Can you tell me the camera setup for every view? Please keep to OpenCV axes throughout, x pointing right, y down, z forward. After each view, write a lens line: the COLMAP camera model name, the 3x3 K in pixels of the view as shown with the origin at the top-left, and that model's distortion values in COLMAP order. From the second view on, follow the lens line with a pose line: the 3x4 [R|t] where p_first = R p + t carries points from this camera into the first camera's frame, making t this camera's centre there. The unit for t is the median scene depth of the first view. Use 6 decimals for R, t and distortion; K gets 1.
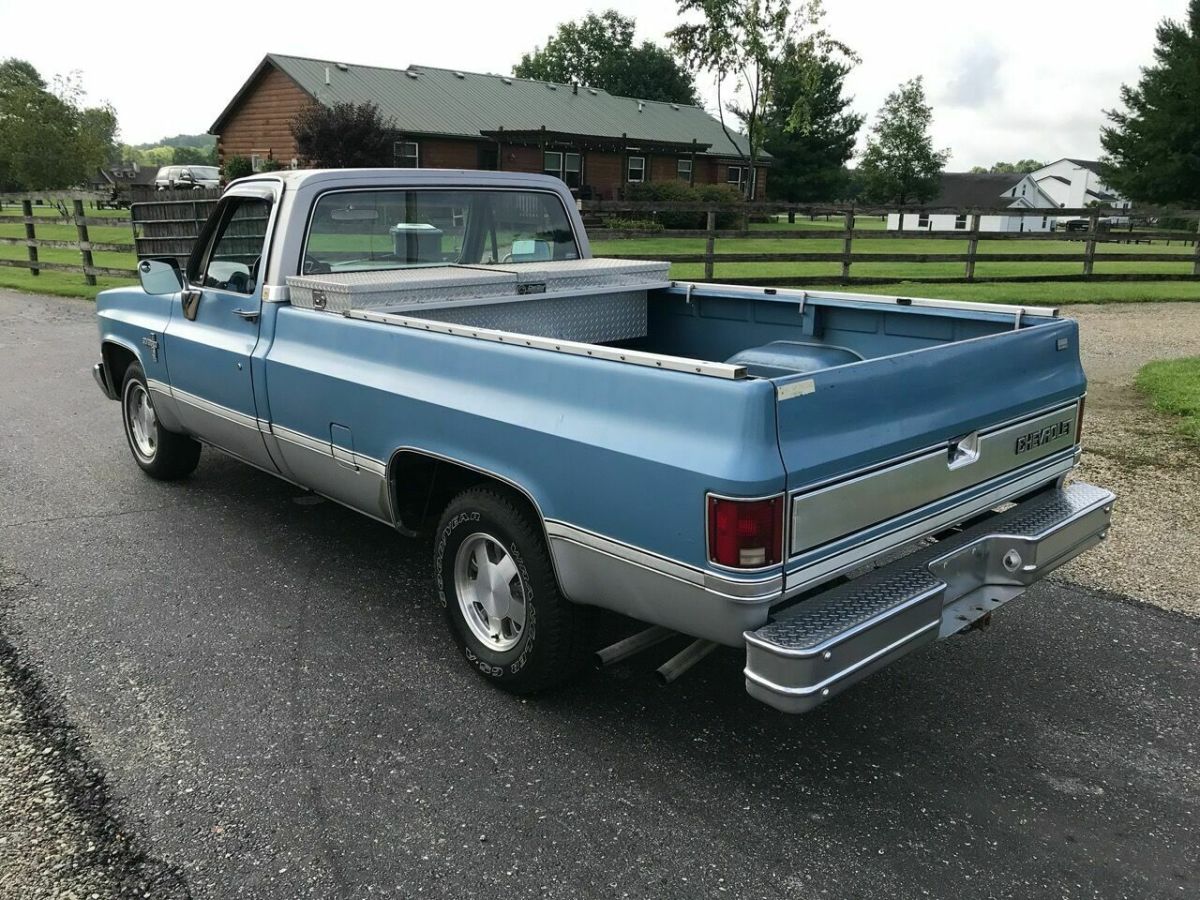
lens RADIAL K [[995.3, 0, 593.1], [0, 995.3, 444.2], [0, 0, 1]] dist [0.022955, -0.011538]
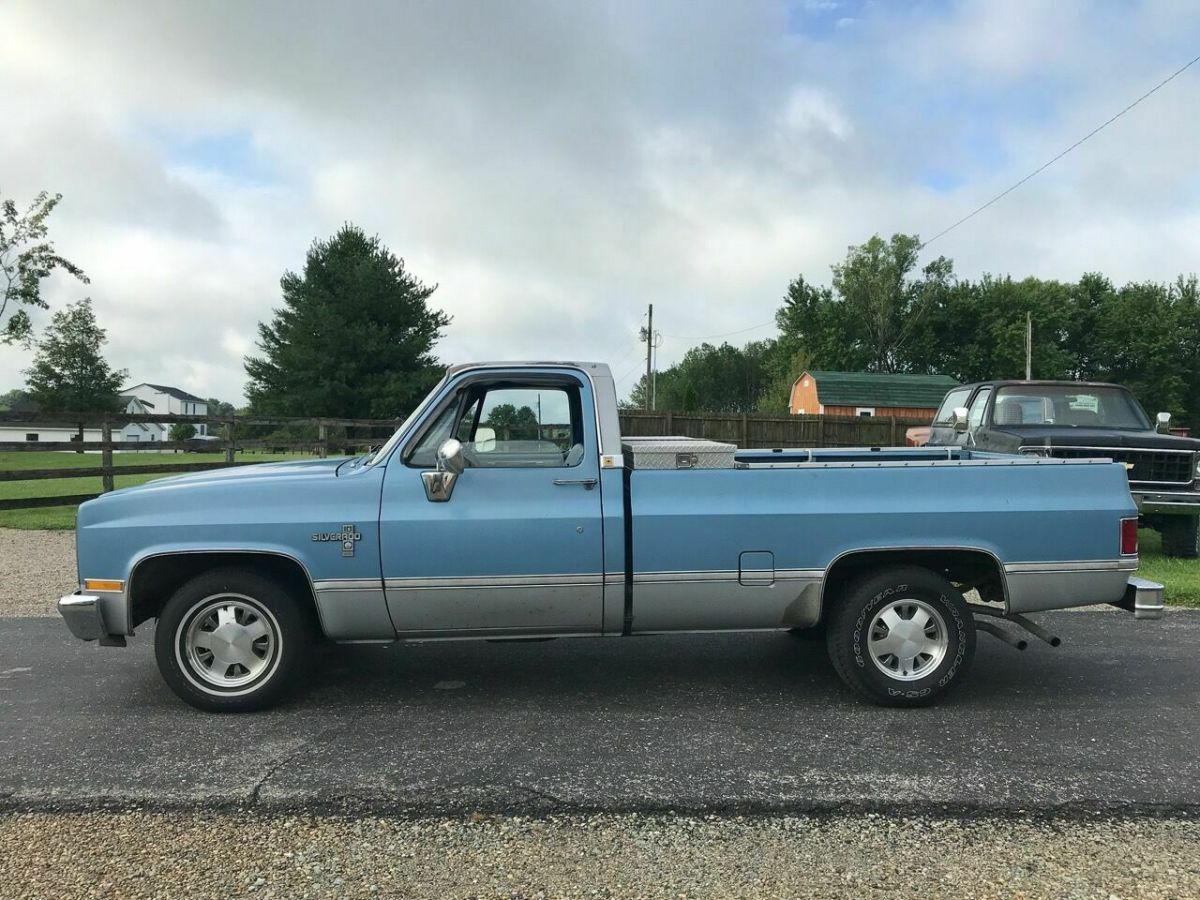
lens RADIAL K [[1004.3, 0, 597.1], [0, 1004.3, 448.7], [0, 0, 1]] dist [0.007672, -0.003200]
pose [[0.617692, -0.026732, 0.785966, -1.399078], [0.194031, 0.973706, -0.119372, -0.034406], [-0.762108, 0.226236, 0.606637, 0.349309]]
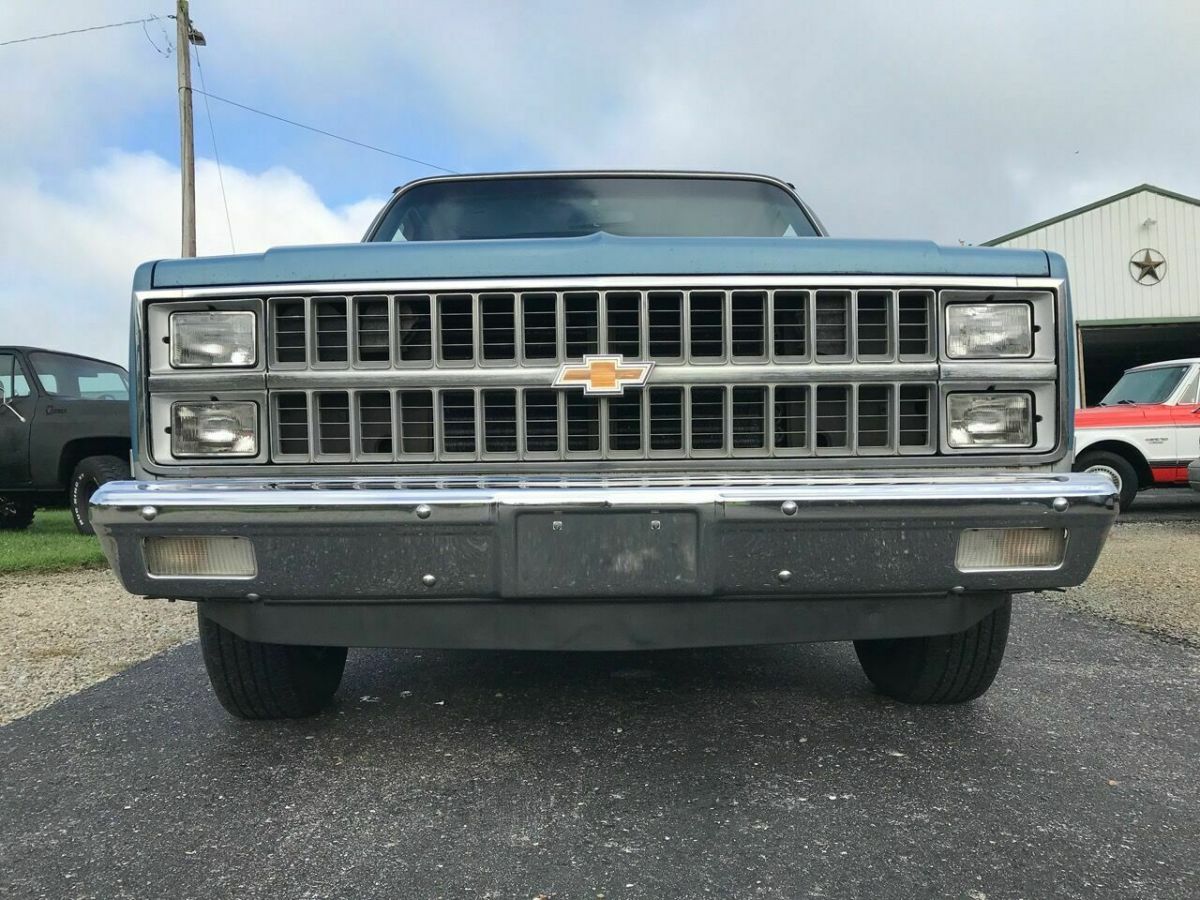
lens RADIAL K [[995.4, 0, 591.8], [0, 995.4, 437.8], [0, 0, 1]] dist [0.010922, 0.003087]
pose [[-0.759347, 0.029809, 0.650003, -0.949334], [0.174464, 0.971700, 0.159252, -0.278325], [-0.626861, 0.234330, -0.743058, 2.202924]]
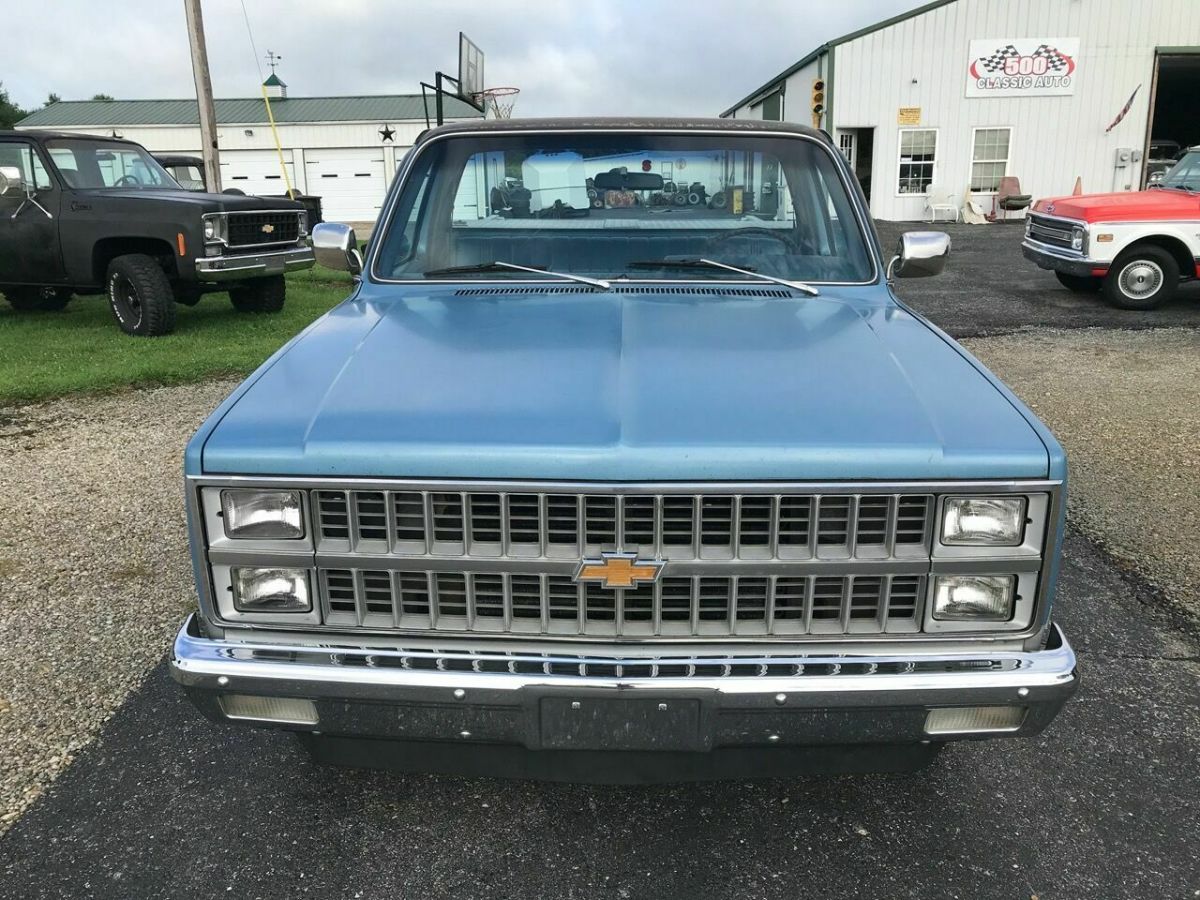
lens RADIAL K [[995.3, 0, 593.1], [0, 995.3, 444.2], [0, 0, 1]] dist [0.022955, -0.011538]
pose [[-0.738919, -0.183952, 0.648197, -0.961682], [0.167008, 0.881991, 0.440683, -0.529584], [-0.652768, 0.433883, -0.620998, 2.141815]]
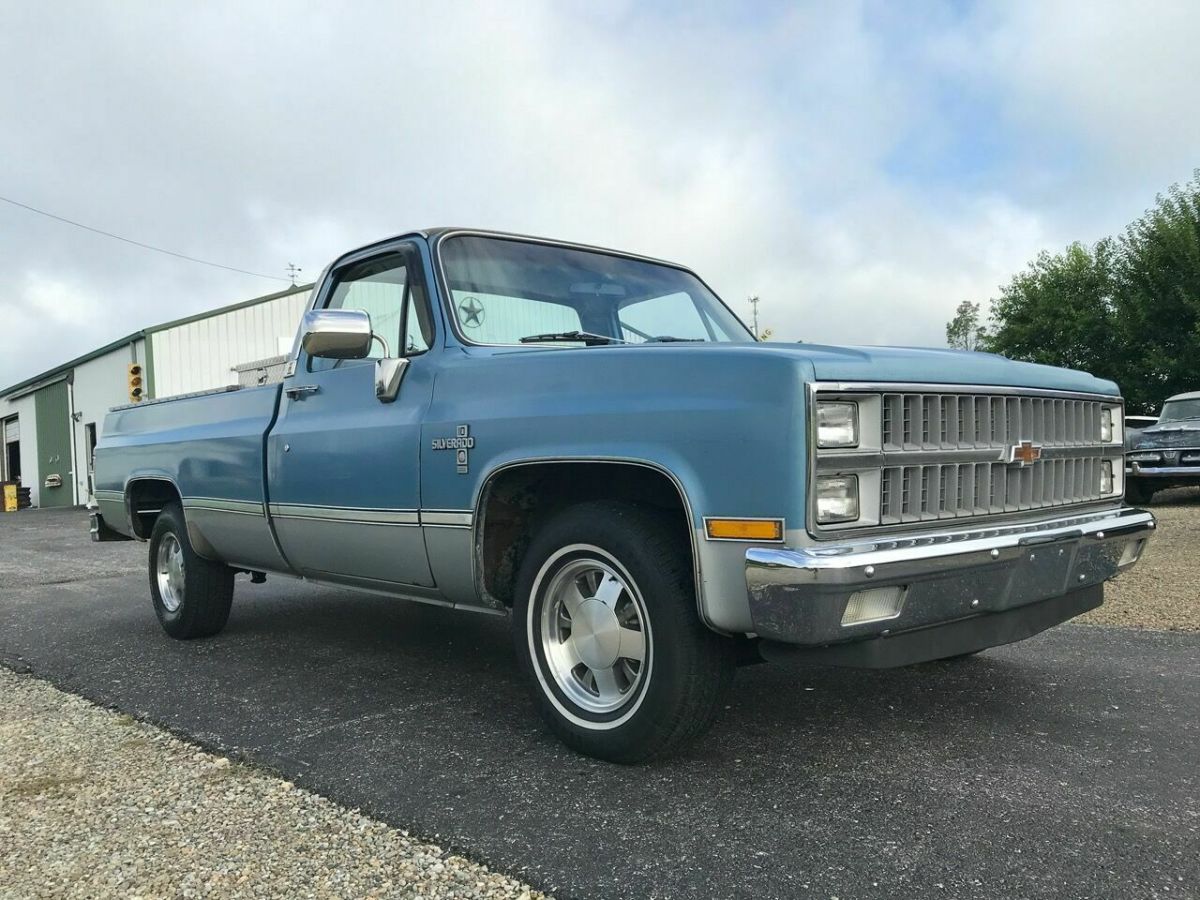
lens RADIAL K [[995.3, 0, 593.1], [0, 995.3, 444.2], [0, 0, 1]] dist [0.022955, -0.011538]
pose [[-0.999482, 0.028882, -0.014212, -0.308932], [0.024911, 0.973643, 0.226713, -0.412145], [0.020386, 0.226241, -0.973858, 2.536483]]
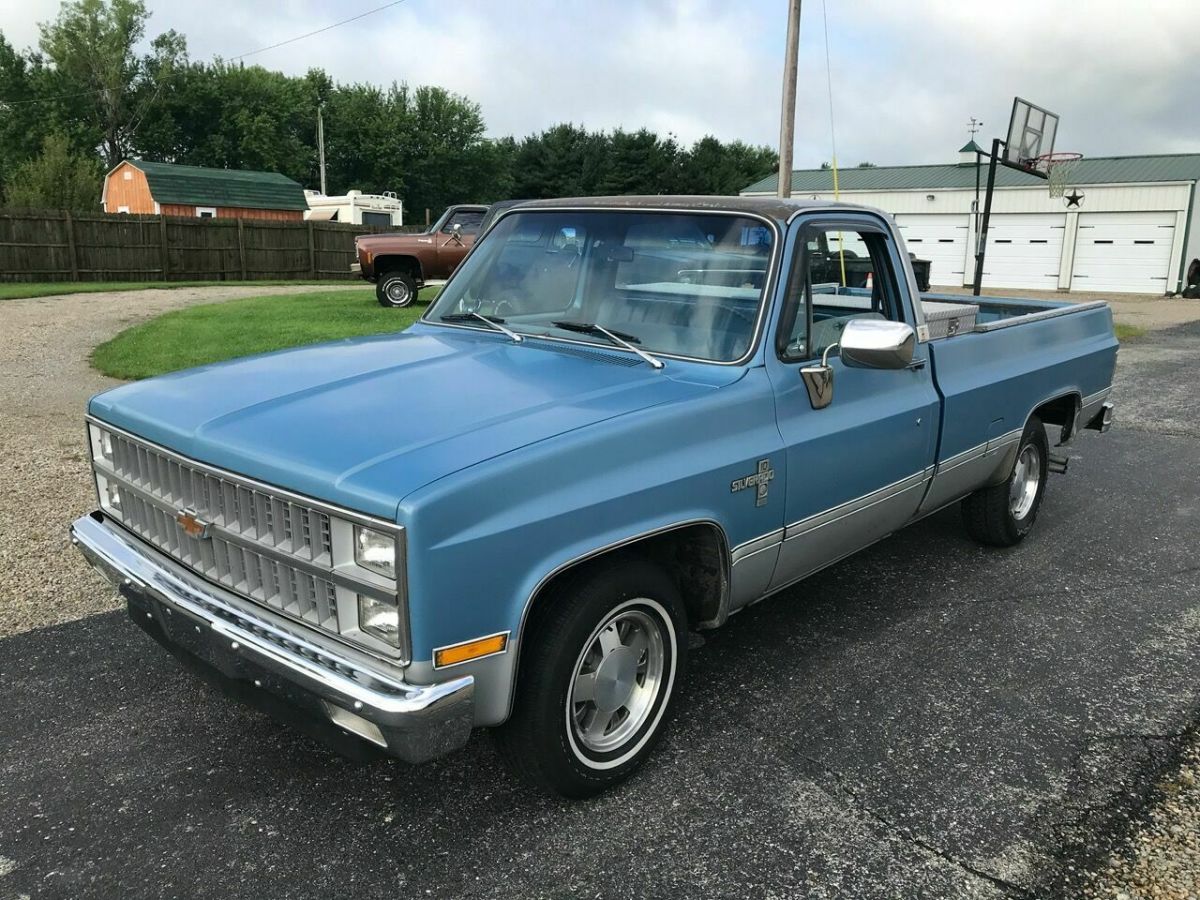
lens RADIAL K [[996.0, 0, 594.1], [0, 996.0, 443.8], [0, 0, 1]] dist [0.036791, -0.039242]
pose [[-0.115517, -0.224159, 0.967682, -1.388931], [0.225404, 0.942874, 0.245320, -0.402572], [-0.967393, 0.246458, -0.058392, 1.562275]]
